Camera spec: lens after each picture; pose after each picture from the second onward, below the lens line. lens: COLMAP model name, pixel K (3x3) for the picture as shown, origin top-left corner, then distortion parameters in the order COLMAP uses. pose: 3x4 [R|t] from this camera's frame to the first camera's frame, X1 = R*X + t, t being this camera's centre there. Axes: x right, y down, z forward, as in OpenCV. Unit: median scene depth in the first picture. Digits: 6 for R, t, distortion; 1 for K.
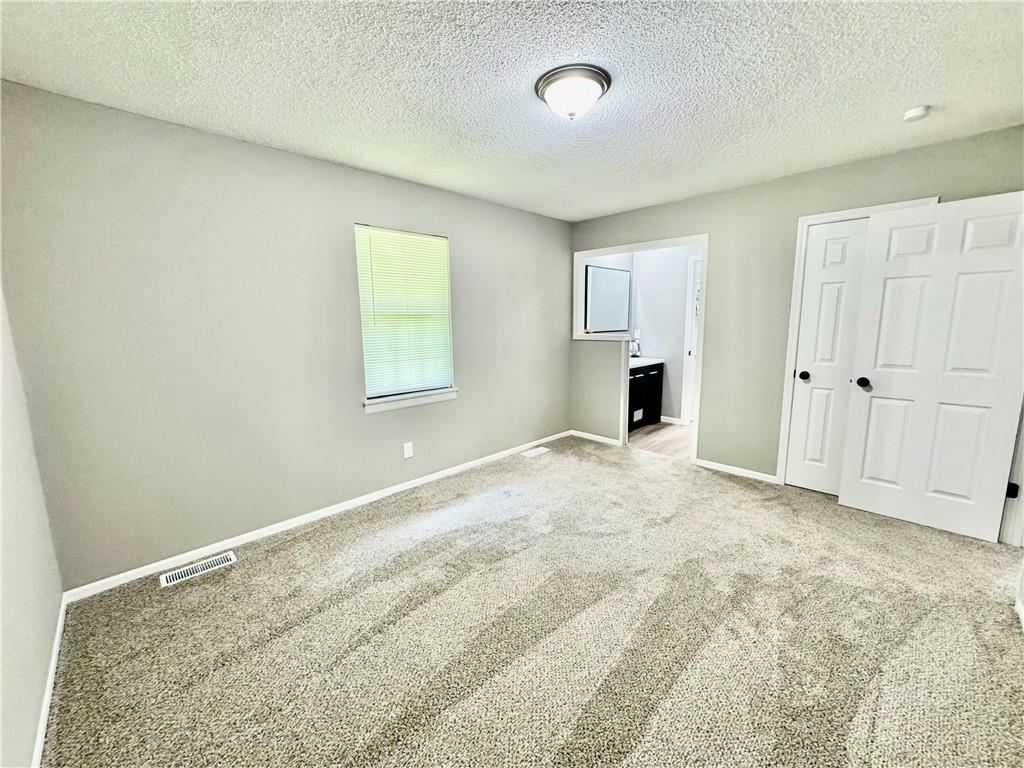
lens RADIAL K [[408.7, 0, 517.6], [0, 408.7, 378.6], [0, 0, 1]] dist [-0.003012, 0.000210]
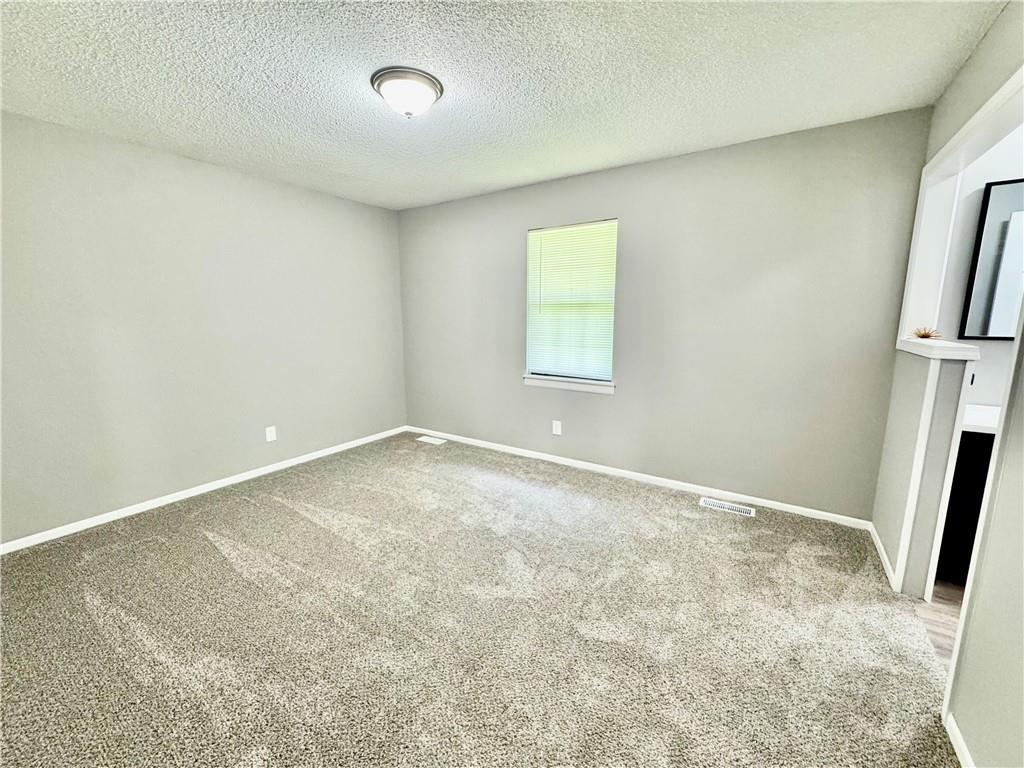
lens RADIAL K [[408.7, 0, 511.6], [0, 408.7, 384.0], [0, 0, 1]] dist [-0.003012, 0.000210]
pose [[0.204924, 0.175980, -0.962828, 0.680350], [-0.142070, 0.978634, 0.148631, -0.078834], [0.968412, 0.106330, 0.225547, 0.563463]]
